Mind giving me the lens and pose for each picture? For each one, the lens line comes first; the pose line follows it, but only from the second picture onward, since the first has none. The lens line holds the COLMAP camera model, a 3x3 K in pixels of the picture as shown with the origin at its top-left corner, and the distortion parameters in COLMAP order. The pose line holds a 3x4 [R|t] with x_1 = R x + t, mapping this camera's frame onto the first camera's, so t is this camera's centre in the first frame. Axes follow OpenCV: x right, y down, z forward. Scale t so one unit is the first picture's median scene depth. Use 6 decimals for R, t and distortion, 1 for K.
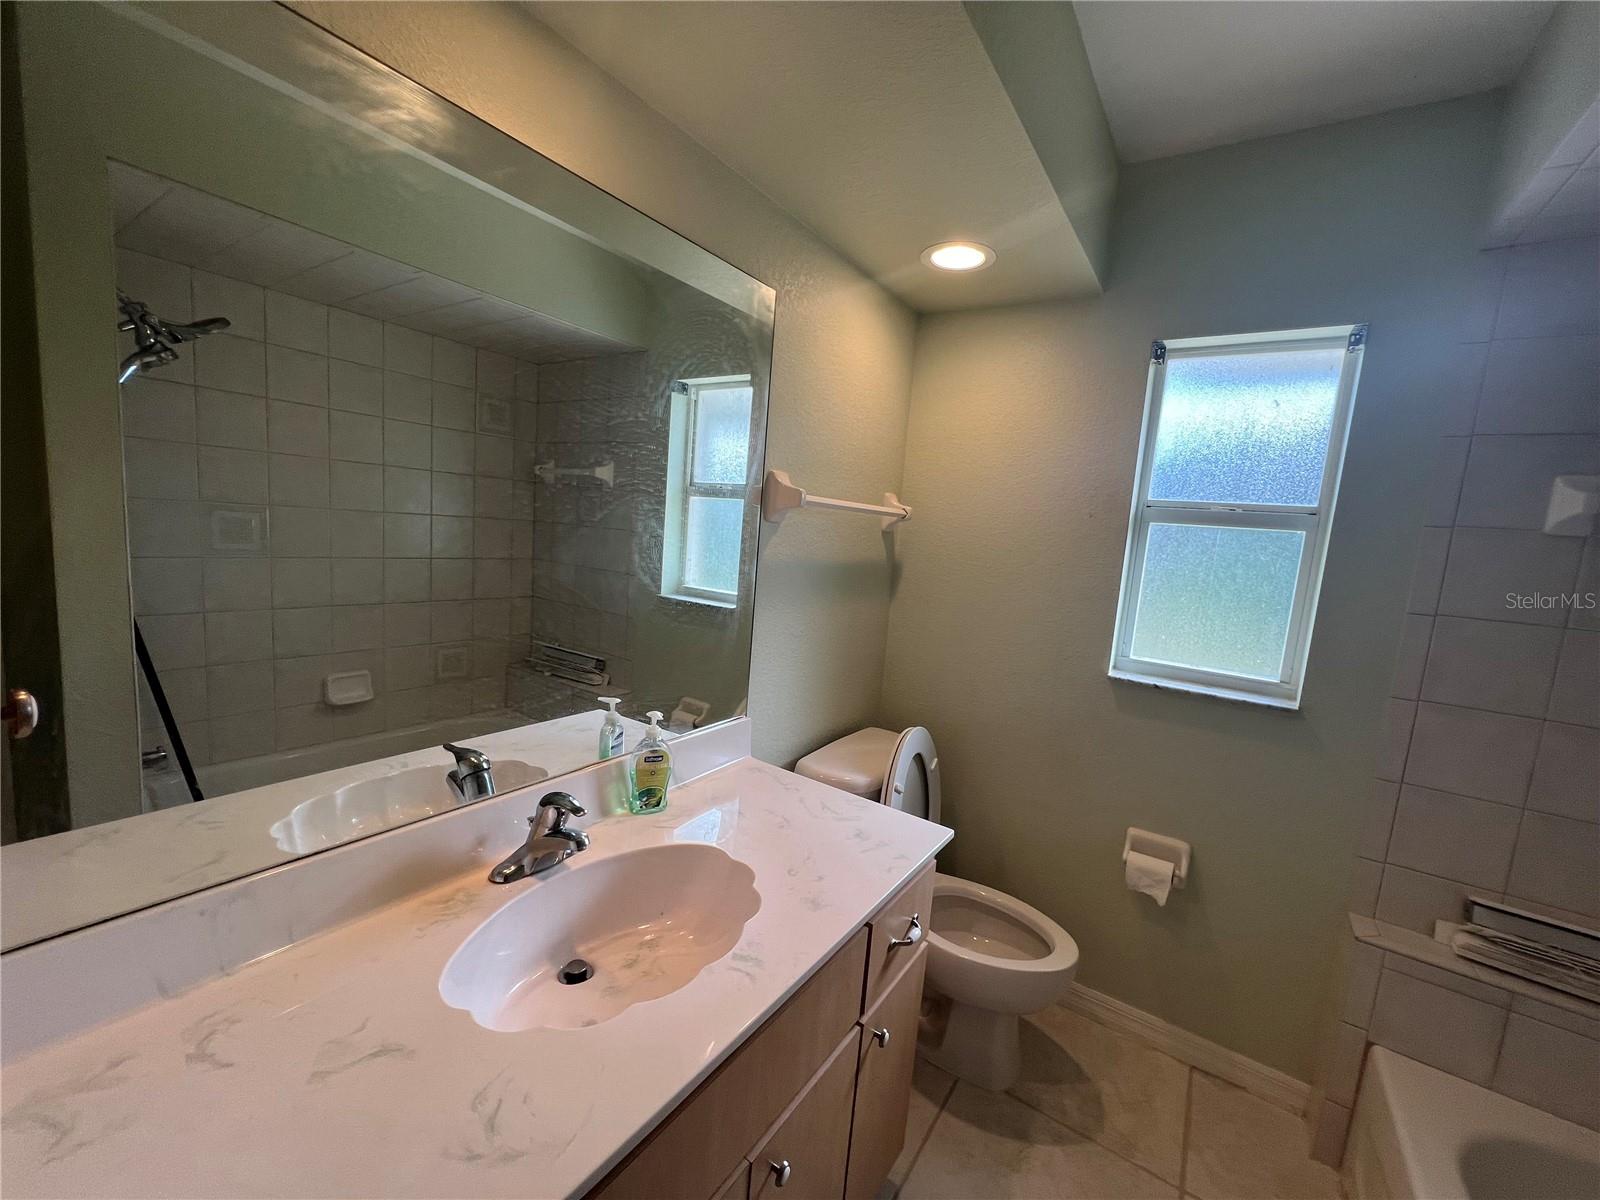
lens RADIAL K [[634.3, 0, 803.9], [0, 634.3, 607.5], [0, 0, 1]] dist [-0.006539, 0.000173]
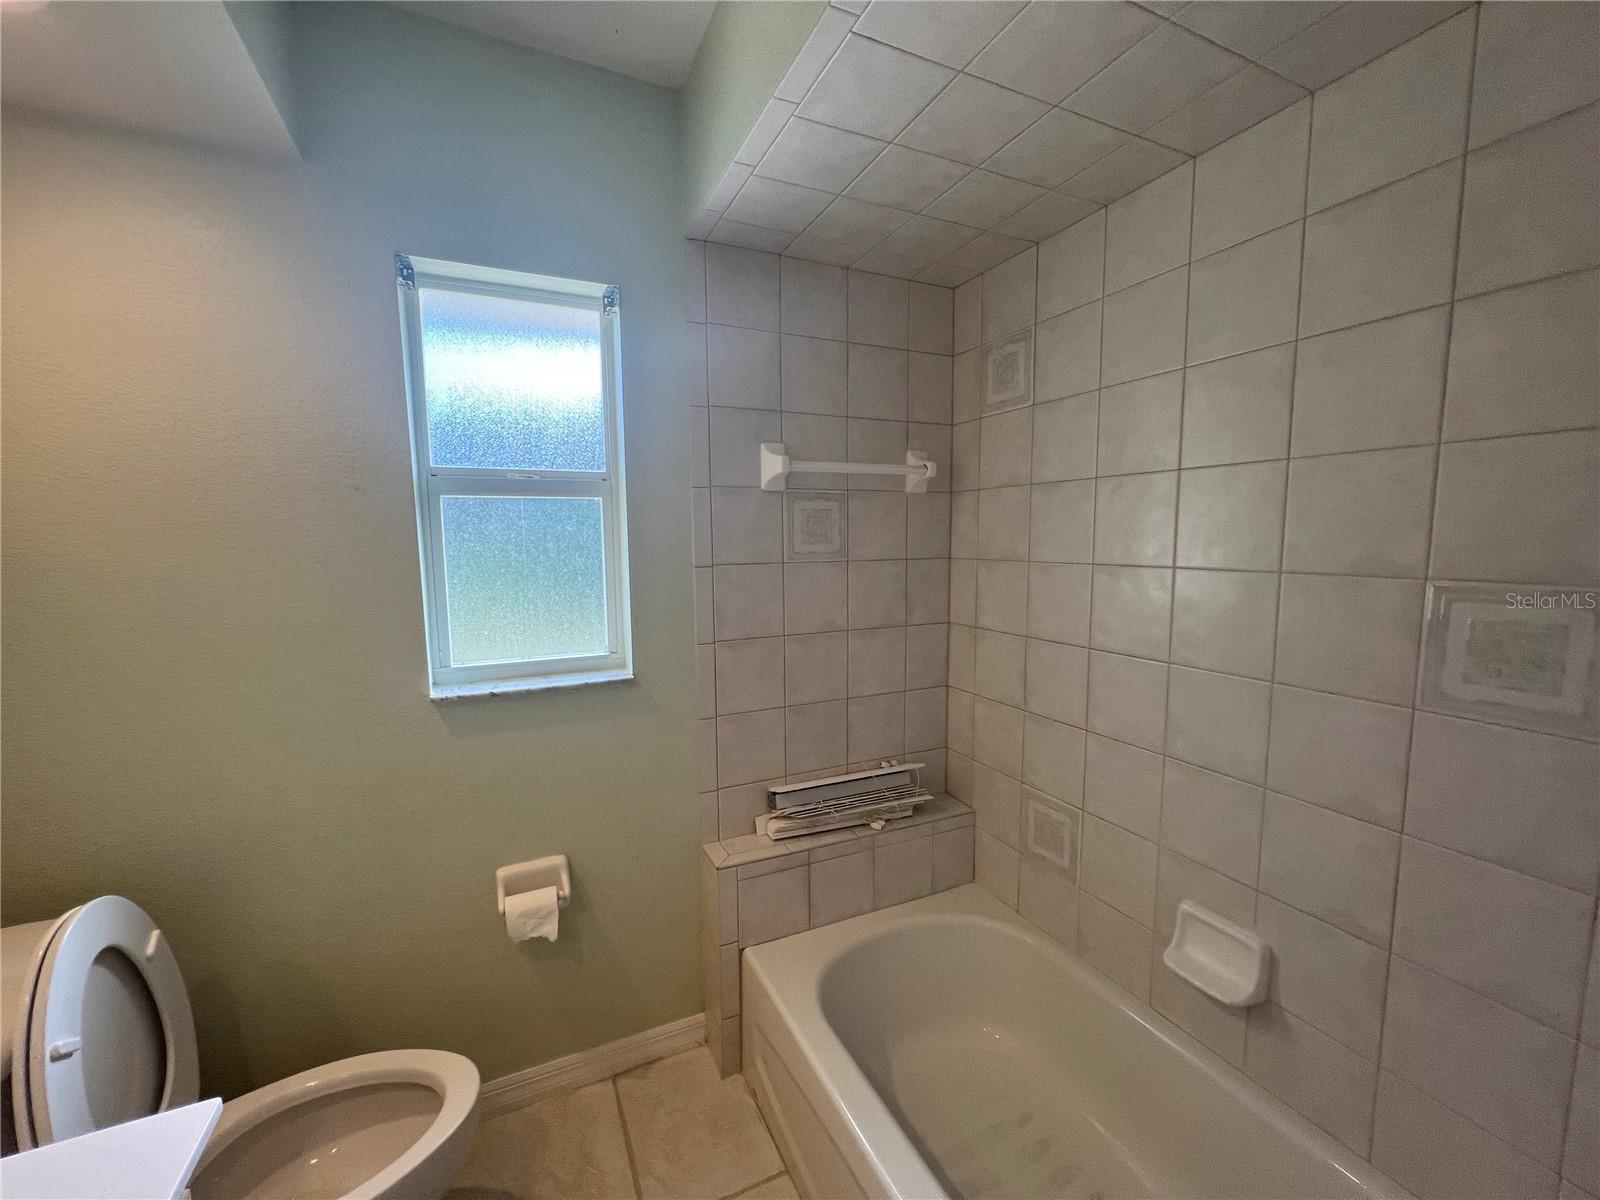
lens RADIAL K [[640.2, 0, 794.3], [0, 640.2, 604.1], [0, 0, 1]] dist [-0.001366, 0.000261]
pose [[0.513733, -0.175942, 0.839716, 0.086193], [0.159030, 0.981314, 0.108317, -0.018505], [-0.843083, 0.077894, 0.532113, 0.232276]]
